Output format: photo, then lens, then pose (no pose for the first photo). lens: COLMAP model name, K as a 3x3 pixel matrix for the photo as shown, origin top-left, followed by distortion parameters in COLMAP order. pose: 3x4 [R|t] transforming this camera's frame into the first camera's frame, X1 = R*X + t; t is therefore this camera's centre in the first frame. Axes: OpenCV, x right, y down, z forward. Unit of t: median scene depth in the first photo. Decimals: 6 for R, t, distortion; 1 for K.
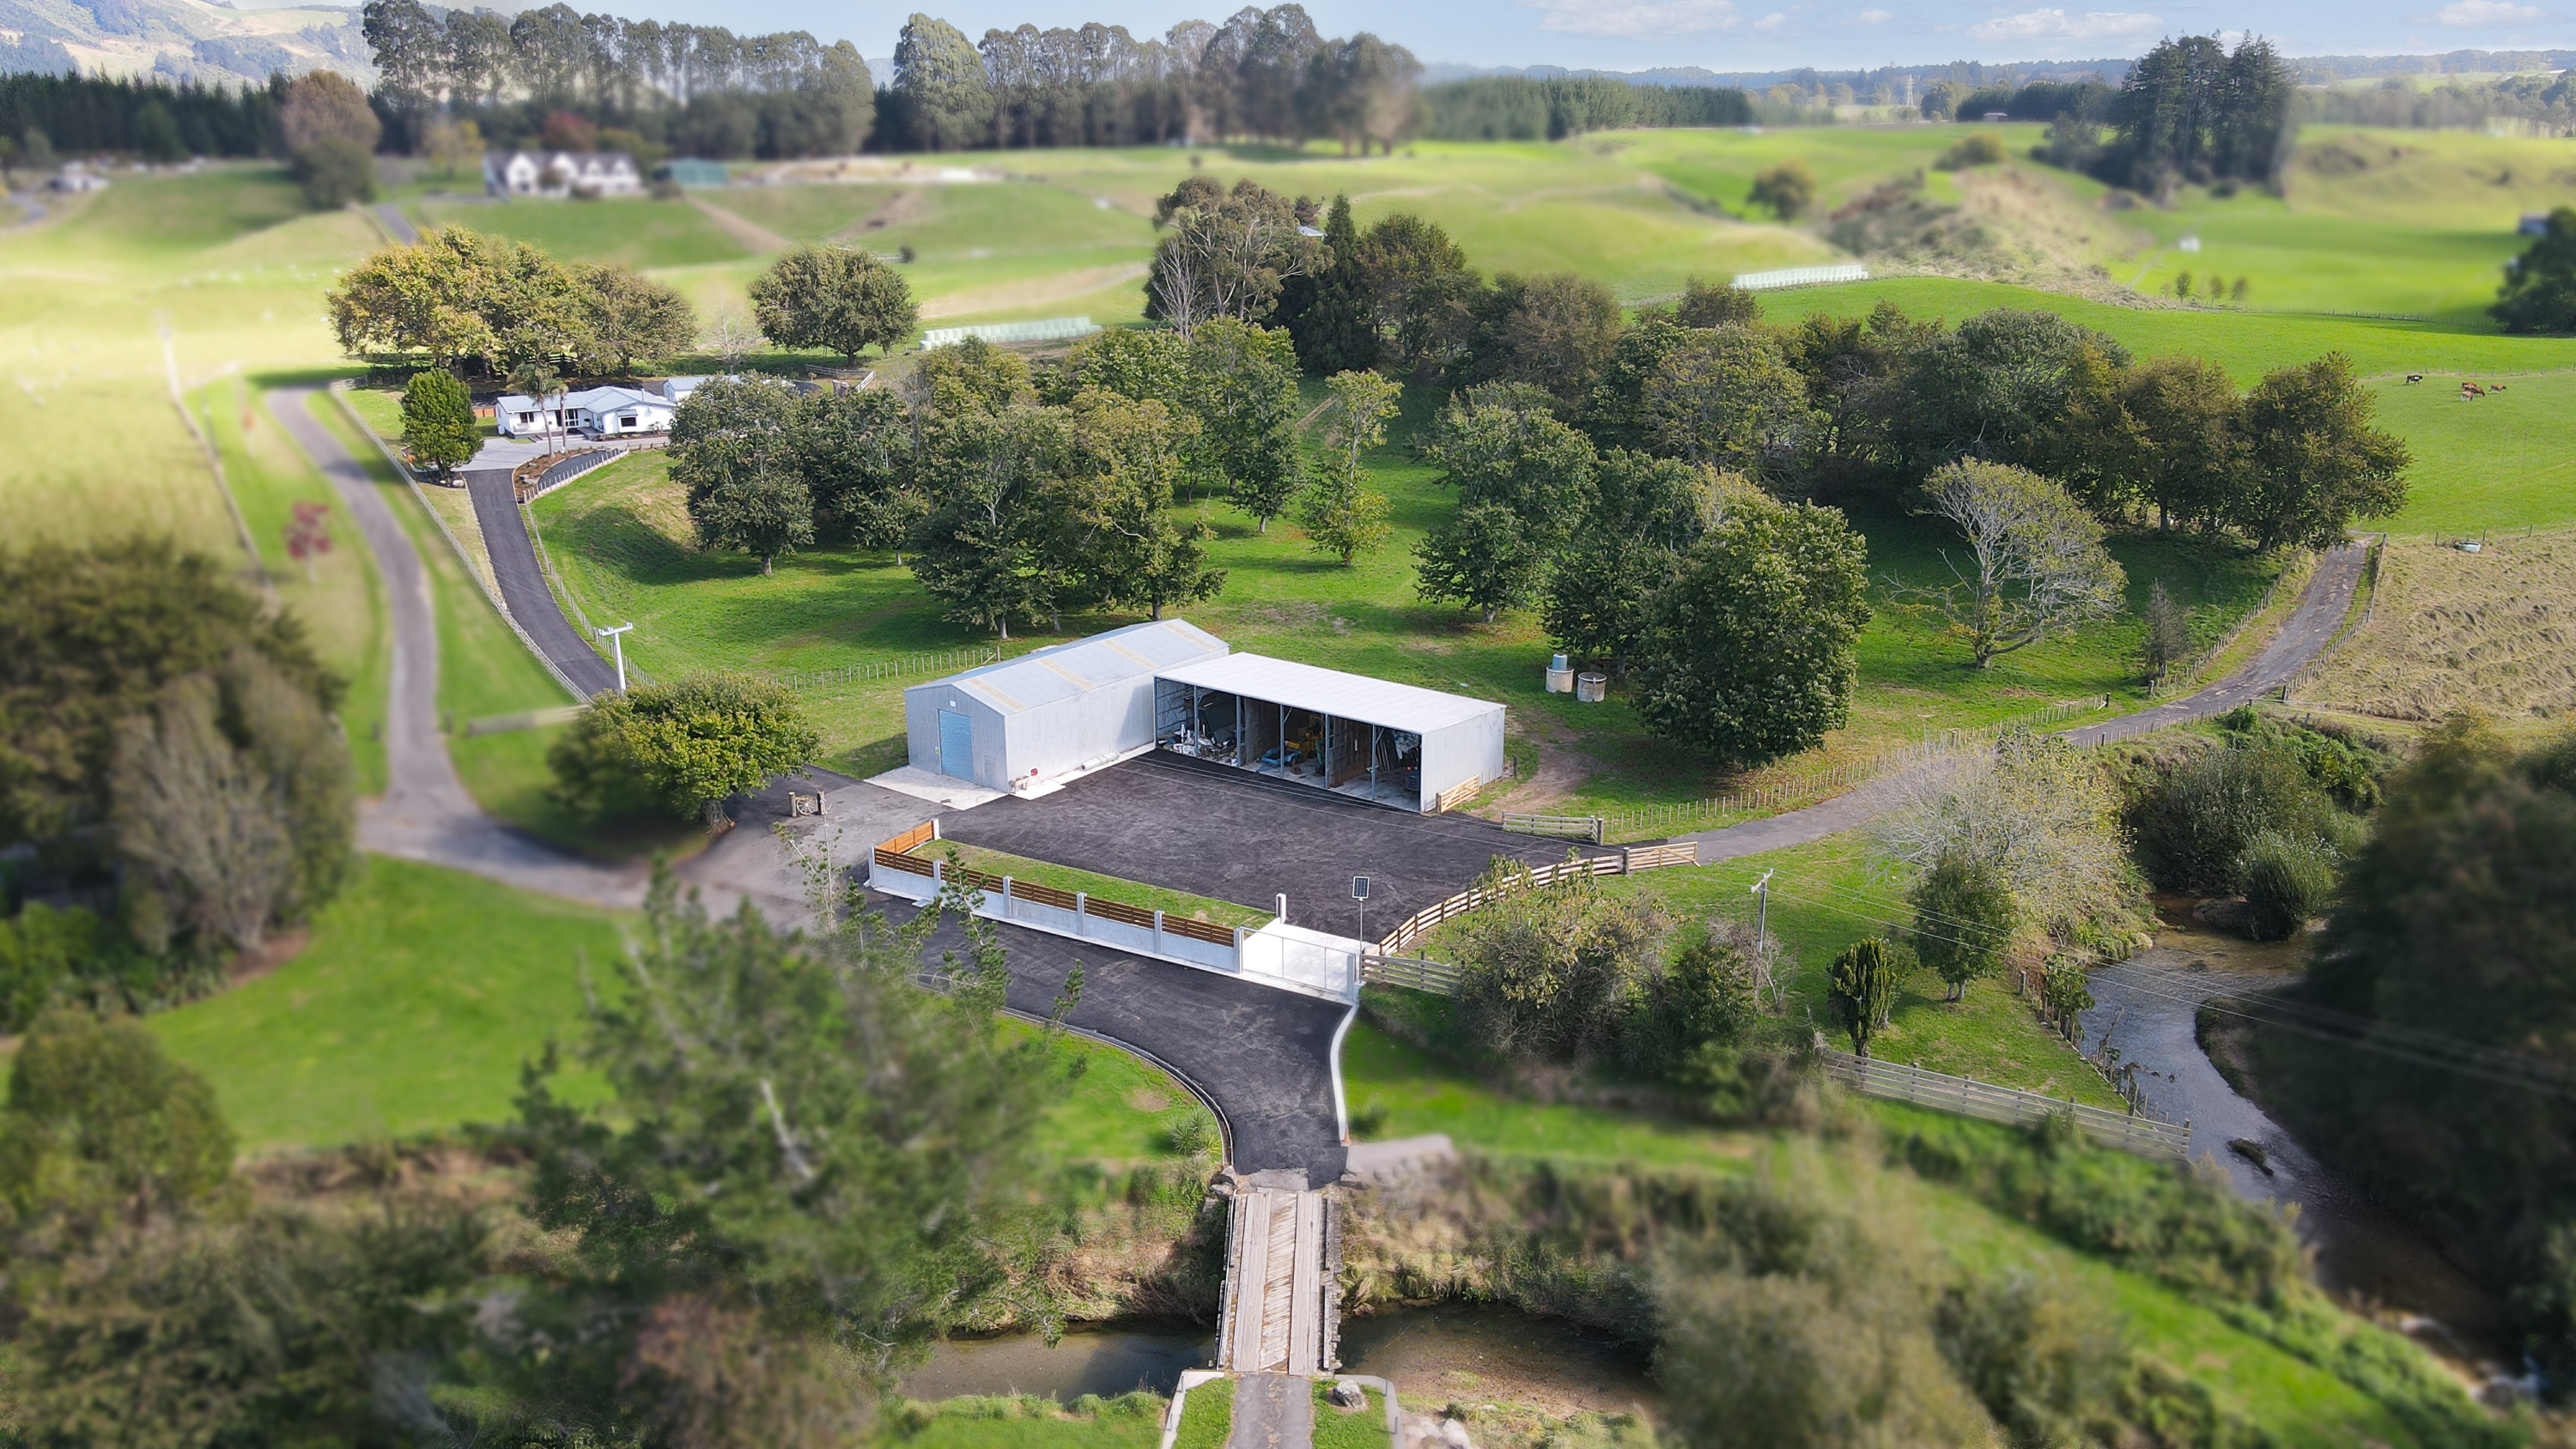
lens RADIAL K [[1946.1, 0, 1288.0], [0, 1946.1, 724.5], [0, 0, 1]] dist [0.005228, 0.056762]
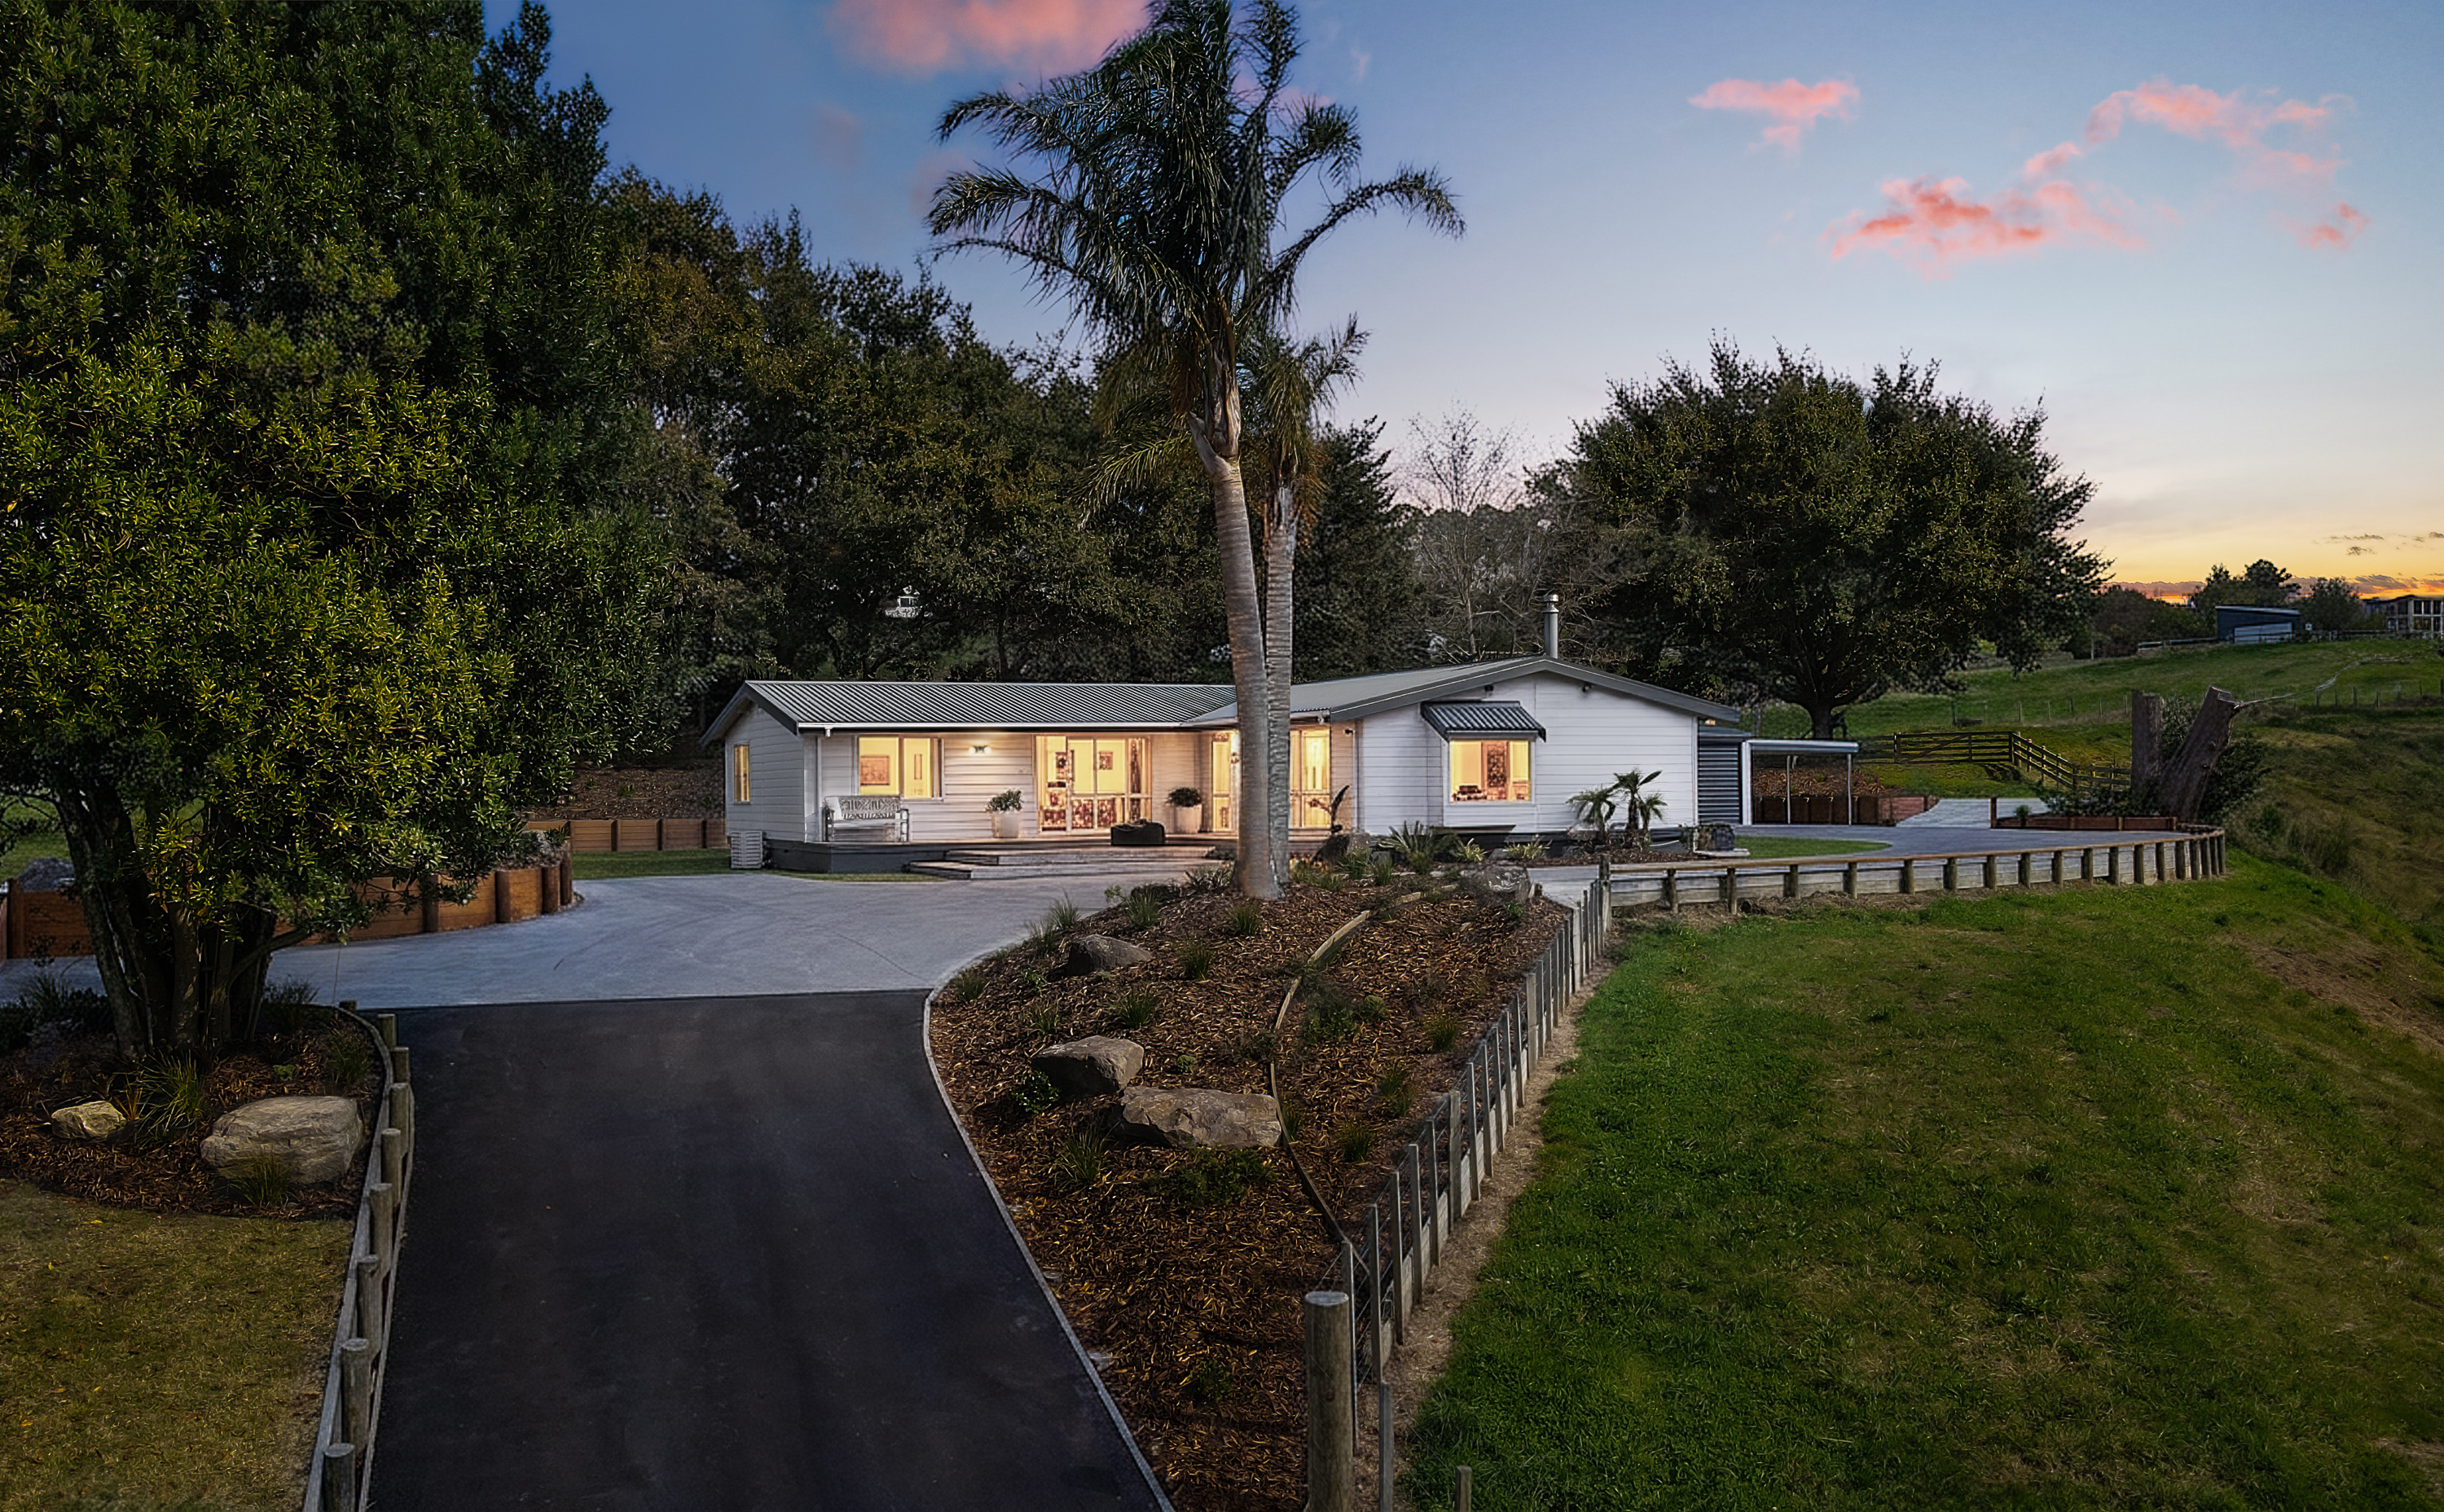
lens RADIAL K [[2047.2, 0, 1218.8], [0, 2047.2, 704.3], [0, 0, 1]] dist [-0.008762, 0.079600]
pose [[0.993867, -0.012991, -0.109813, -0.339408], [-0.023357, 0.946006, -0.323307, -0.102181], [0.108084, 0.323889, 0.939901, 0.823787]]
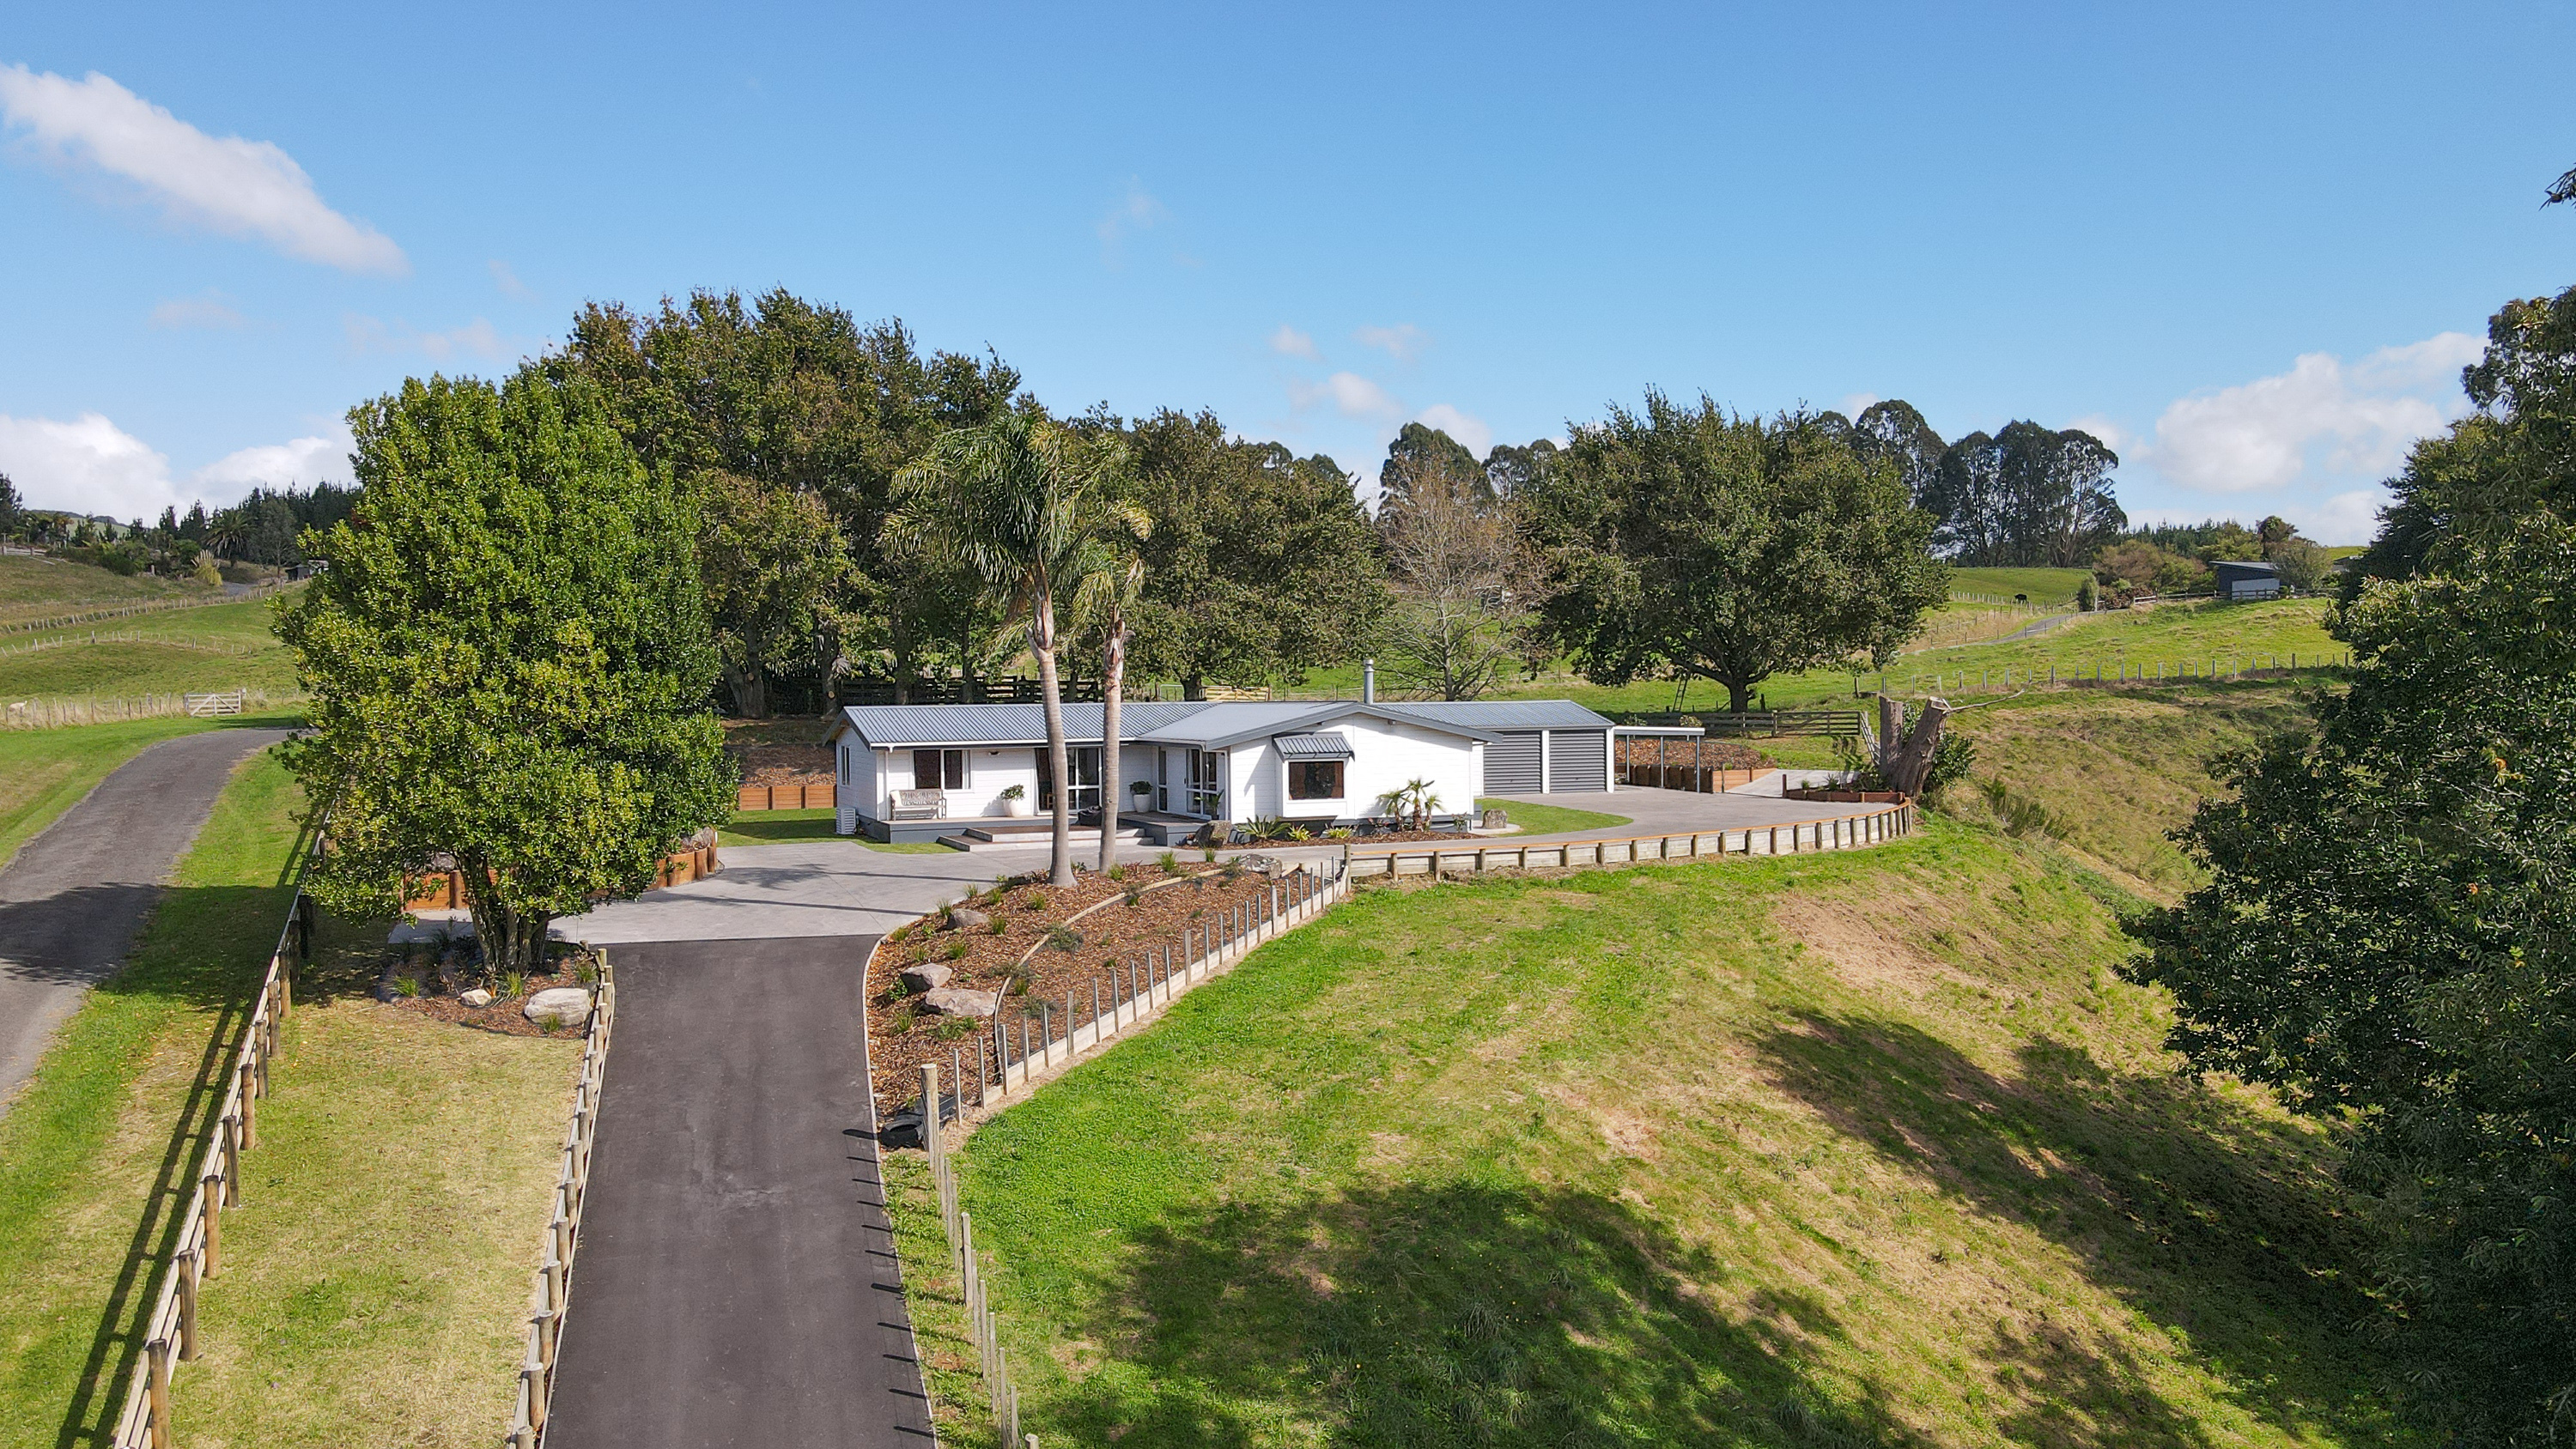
lens RADIAL K [[1946.1, 0, 1288.0], [0, 1946.1, 724.5], [0, 0, 1]] dist [0.005228, 0.056762]
pose [[0.986132, -0.001513, -0.165953, -0.297066], [-0.043413, 0.962789, -0.266746, -0.093052], [0.160181, 0.270251, 0.949371, 0.748967]]
